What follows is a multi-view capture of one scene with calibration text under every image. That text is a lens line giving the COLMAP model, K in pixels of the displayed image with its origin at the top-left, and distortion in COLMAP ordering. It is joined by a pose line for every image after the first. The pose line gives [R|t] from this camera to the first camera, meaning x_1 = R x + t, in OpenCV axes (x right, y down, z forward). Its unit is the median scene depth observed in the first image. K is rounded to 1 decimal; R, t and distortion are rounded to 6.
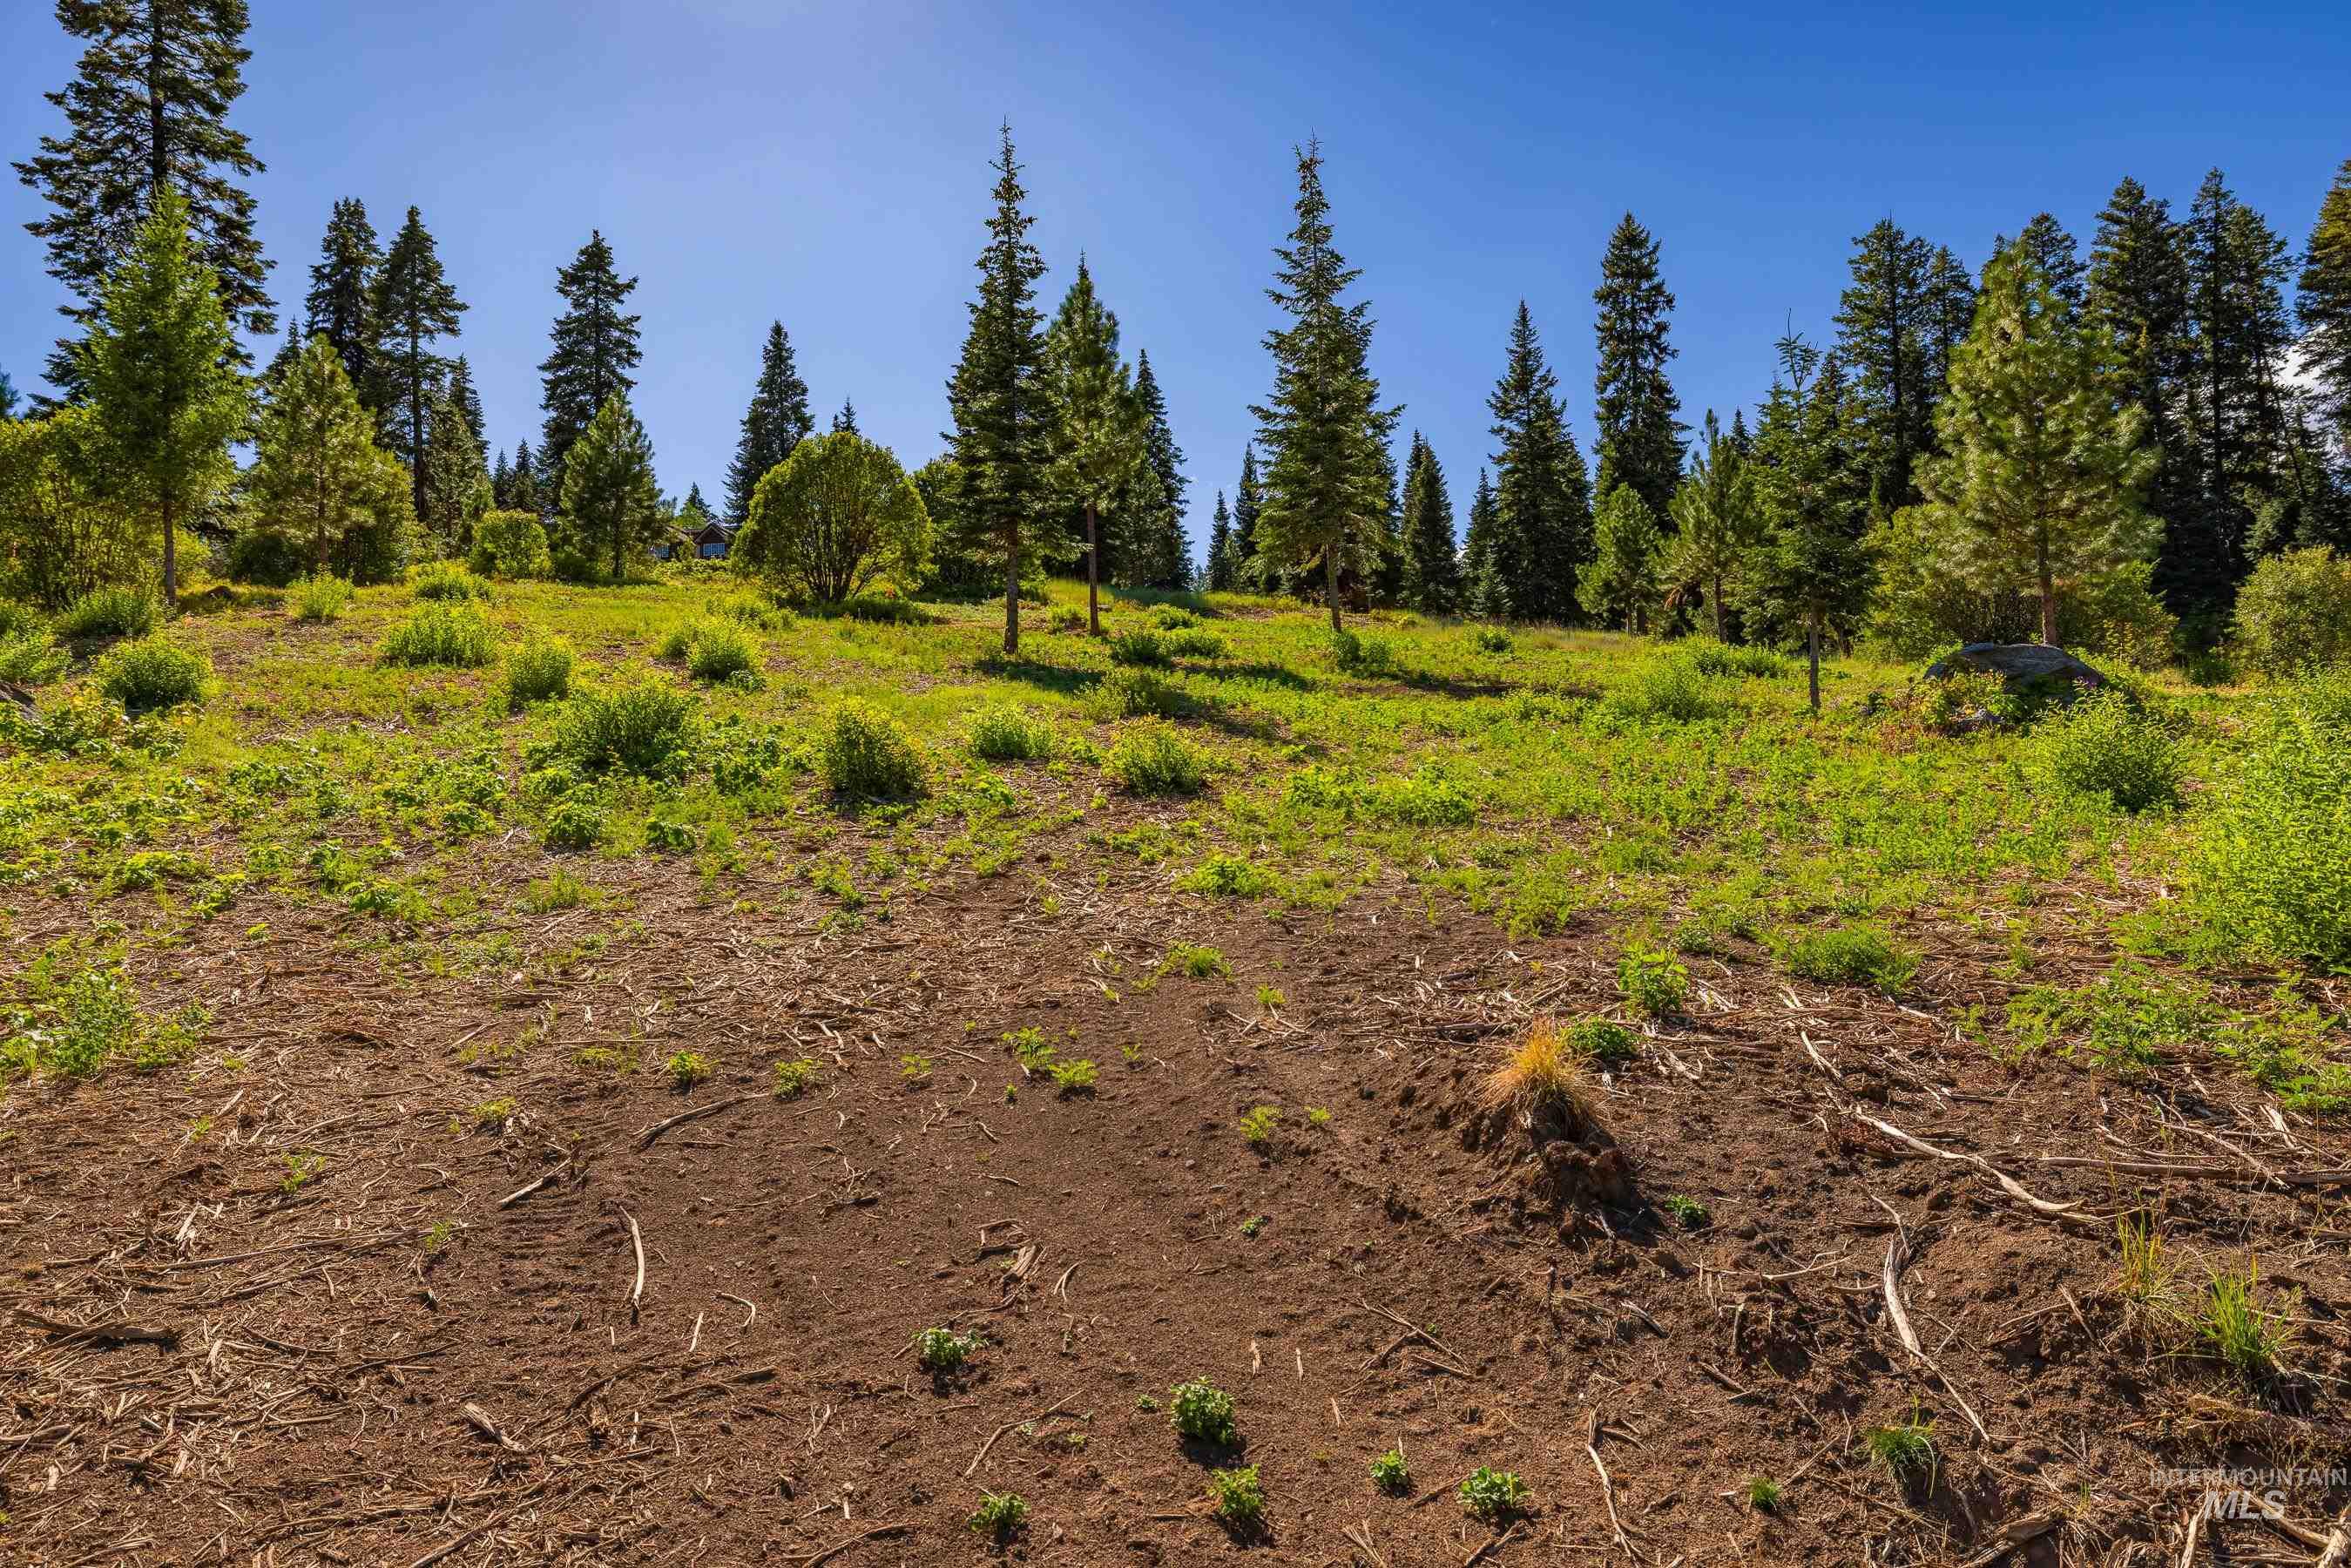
lens RADIAL K [[1520.2, 0, 1175.5], [0, 1520.2, 784.0], [0, 0, 1]] dist [-0.000259, -0.003058]
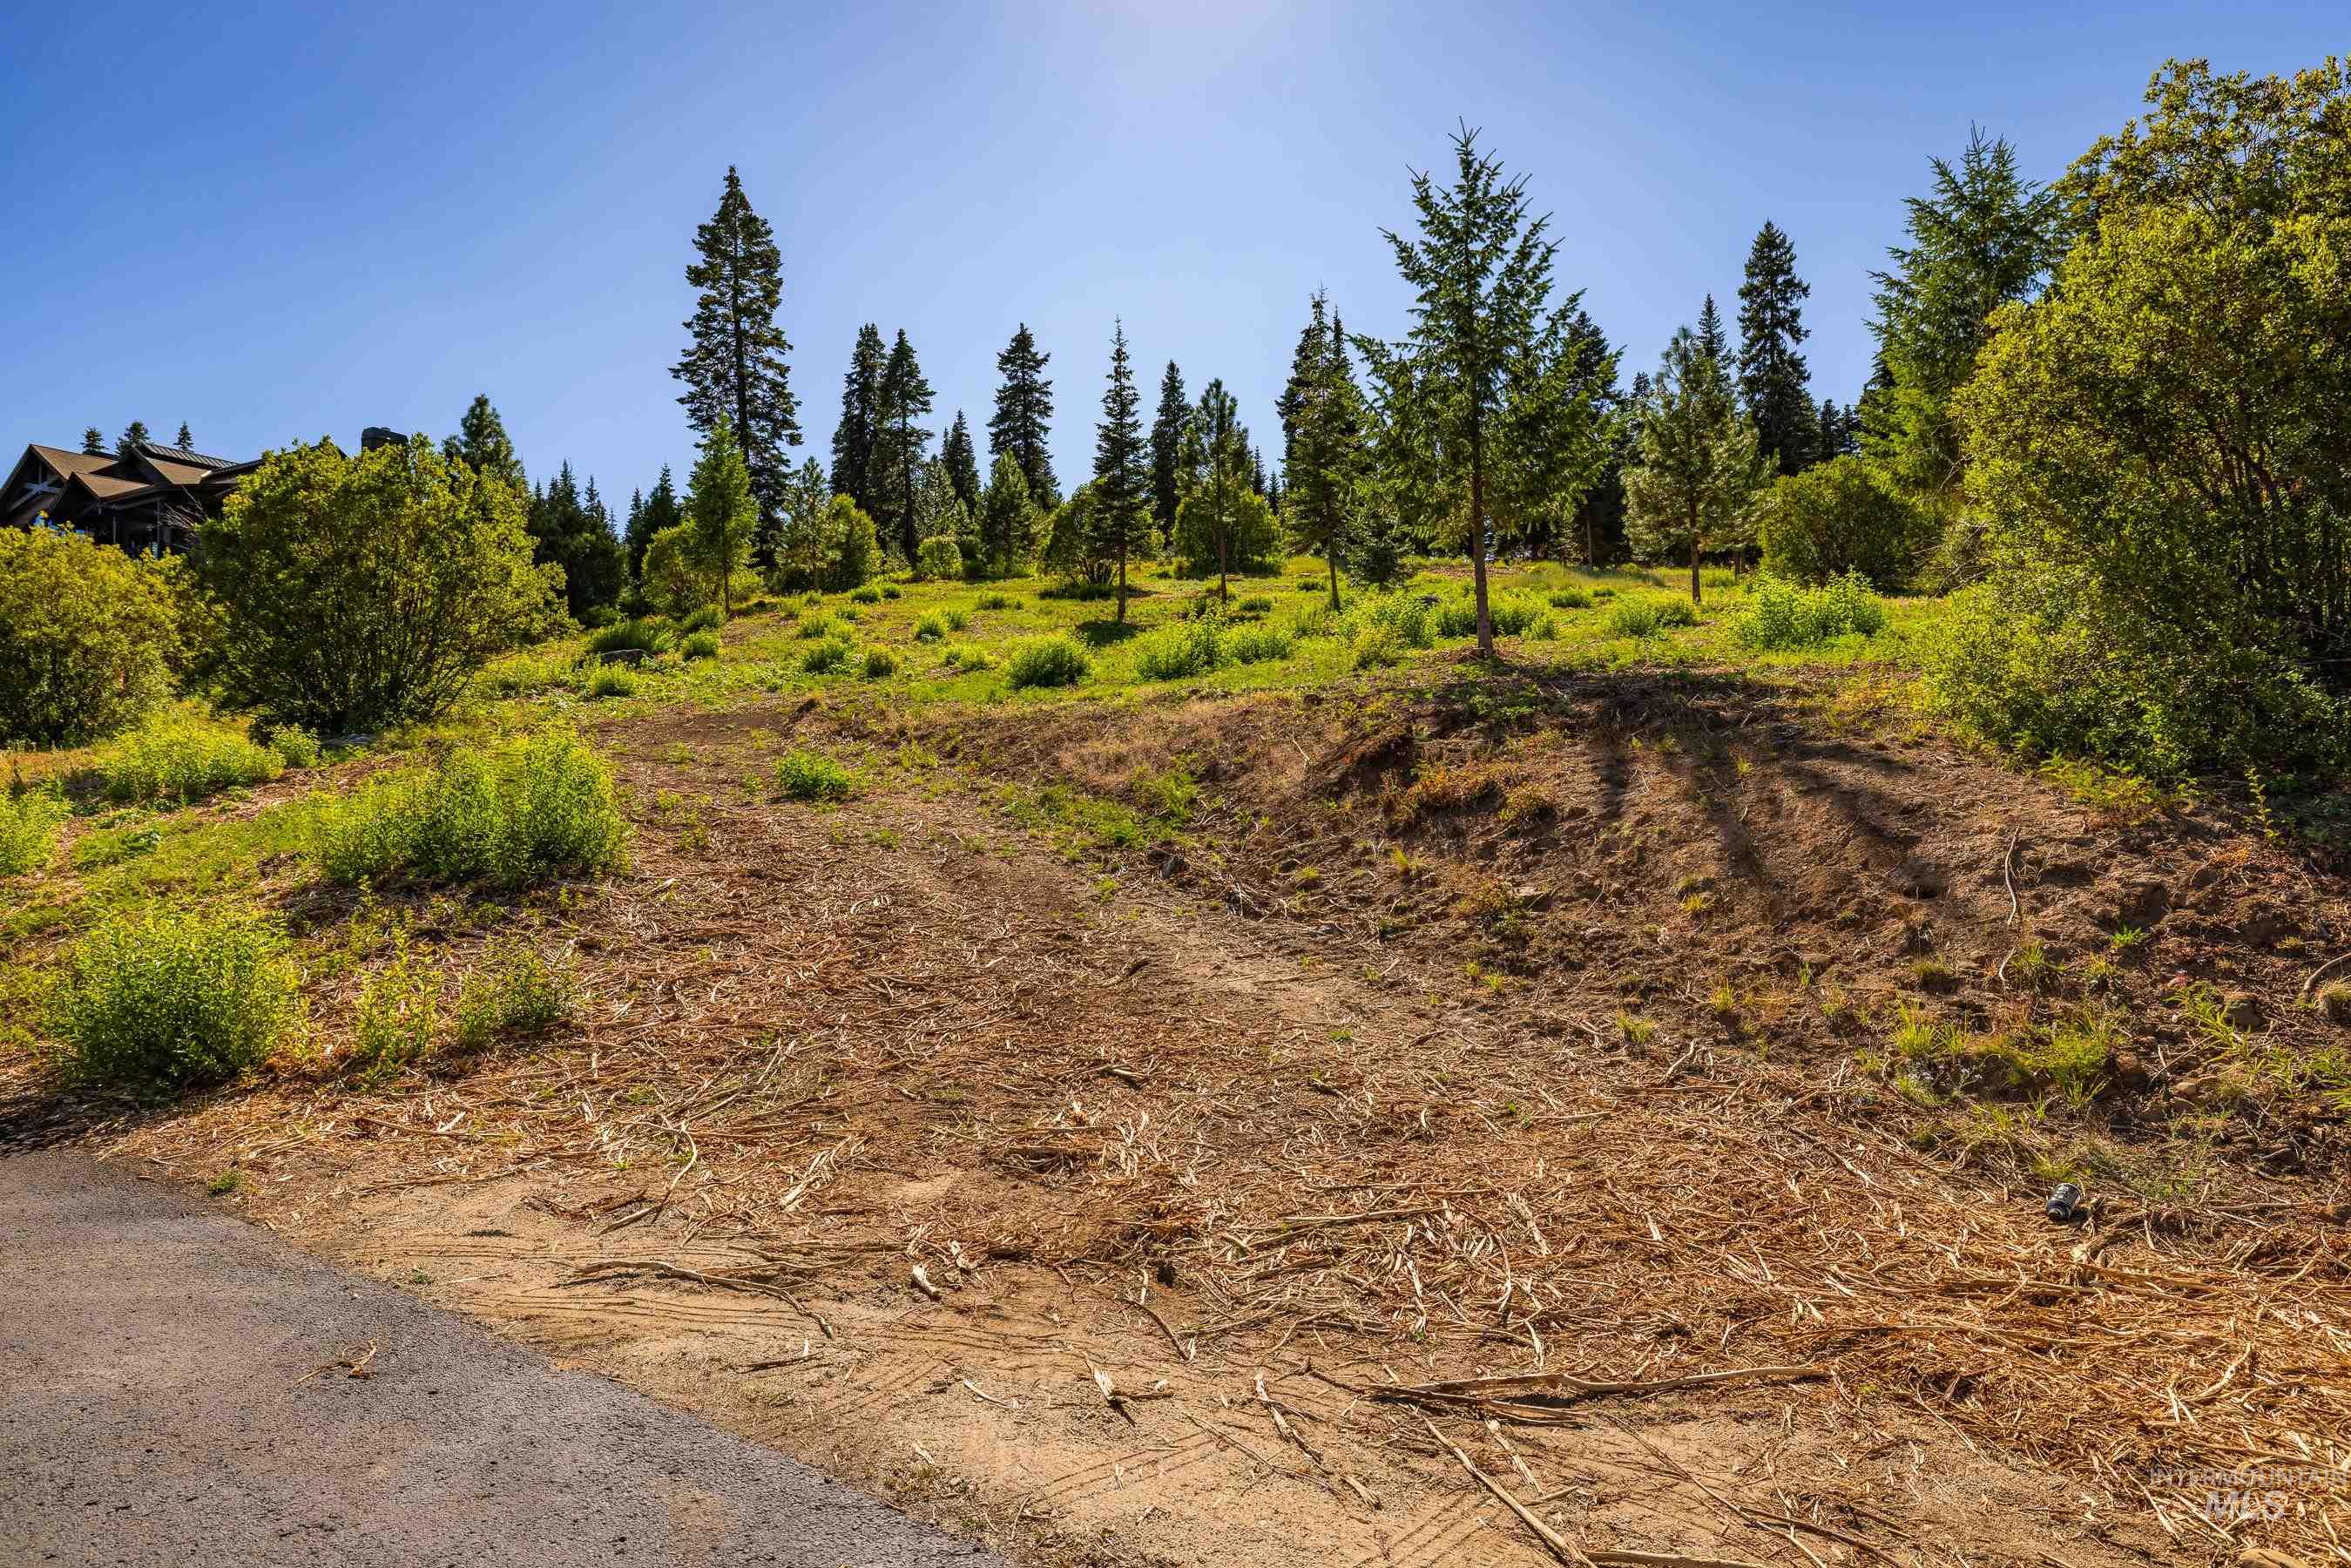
lens RADIAL K [[1401.1, 0, 1175.5], [0, 1401.1, 784.0], [0, 0, 1]] dist [-0.003459, 0.000116]
pose [[0.942933, -0.009923, -0.332836, 0.282762], [0.024628, 0.998896, 0.039991, 0.027167], [0.332072, -0.045906, 0.942136, -0.314794]]
